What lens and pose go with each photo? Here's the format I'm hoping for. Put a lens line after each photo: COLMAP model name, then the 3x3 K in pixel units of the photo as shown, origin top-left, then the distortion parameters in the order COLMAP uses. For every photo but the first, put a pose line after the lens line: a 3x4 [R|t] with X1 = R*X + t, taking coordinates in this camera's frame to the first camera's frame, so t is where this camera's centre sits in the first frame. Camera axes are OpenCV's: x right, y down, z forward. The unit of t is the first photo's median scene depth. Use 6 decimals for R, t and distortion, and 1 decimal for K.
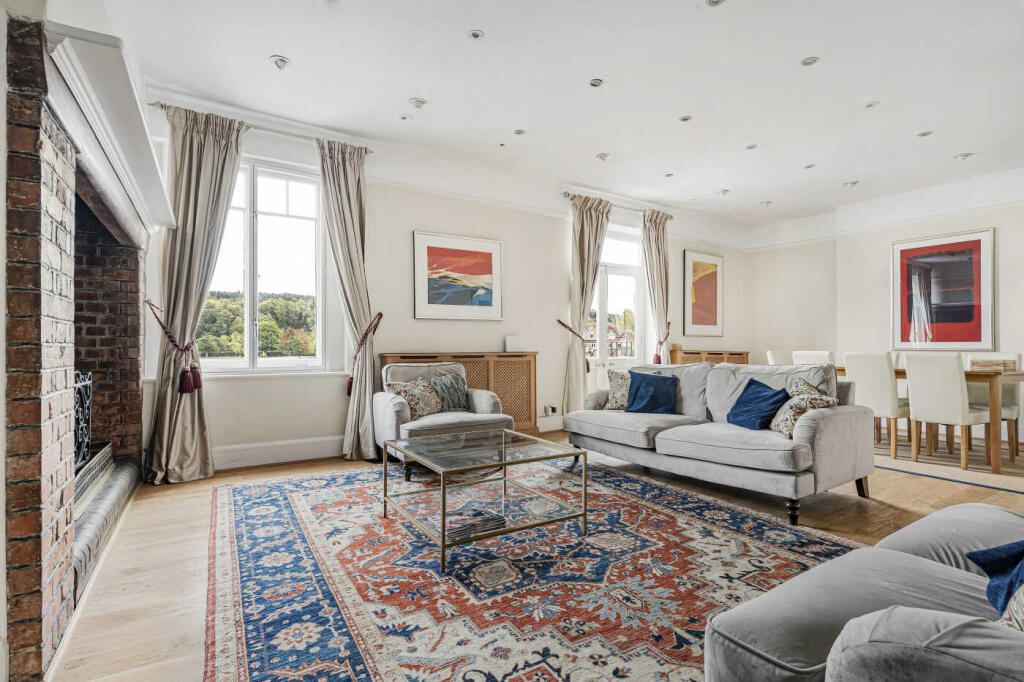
lens RADIAL K [[495.2, 0, 507.7], [0, 495.2, 343.6], [0, 0, 1]] dist [-0.001879, -0.000157]
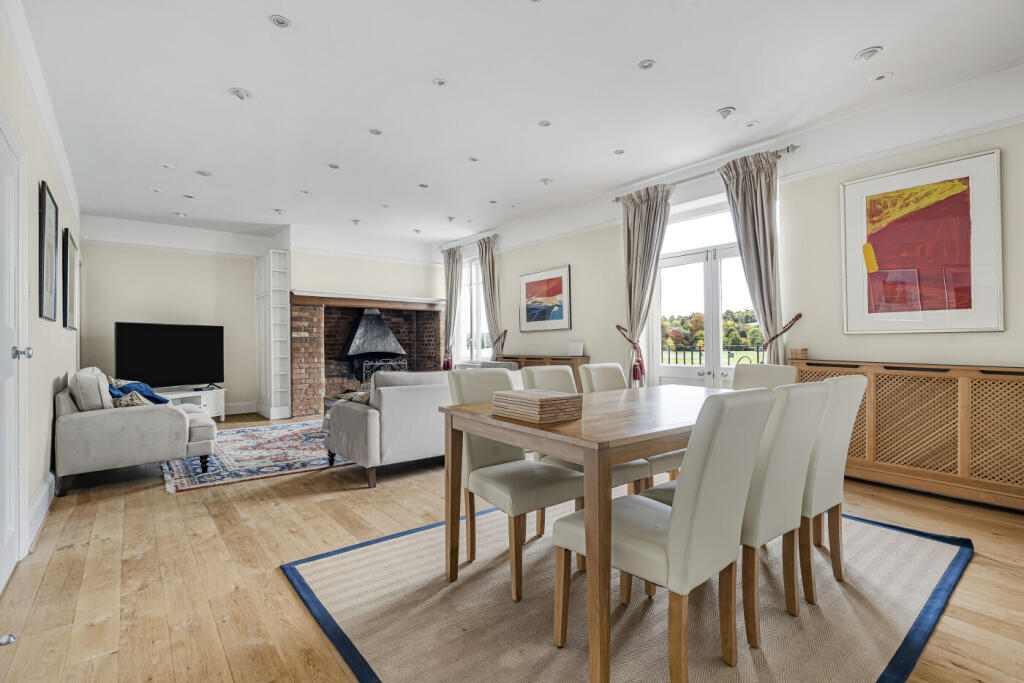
lens RADIAL K [[464.3, 0, 508.2], [0, 464.3, 343.2], [0, 0, 1]] dist [-0.010678, 0.000571]
pose [[0.115330, -0.007611, -0.993298, 2.227770], [0.012504, 0.999903, -0.006210, -0.017446], [0.993249, -0.011704, 0.115414, 1.457026]]
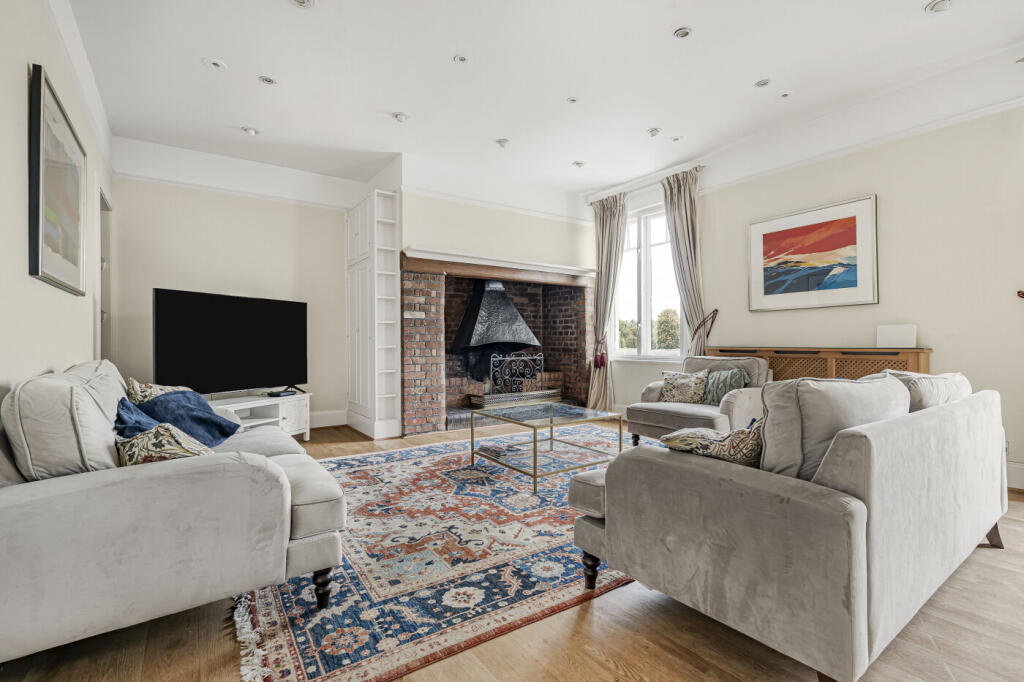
lens RADIAL K [[464.3, 0, 509.4], [0, 464.3, 341.4], [0, 0, 1]] dist [-0.010678, 0.000571]
pose [[0.033543, -0.001726, -0.999436, 1.300344], [0.006679, 0.999977, -0.001503, 0.010371], [0.999415, -0.006625, 0.033554, 0.900503]]
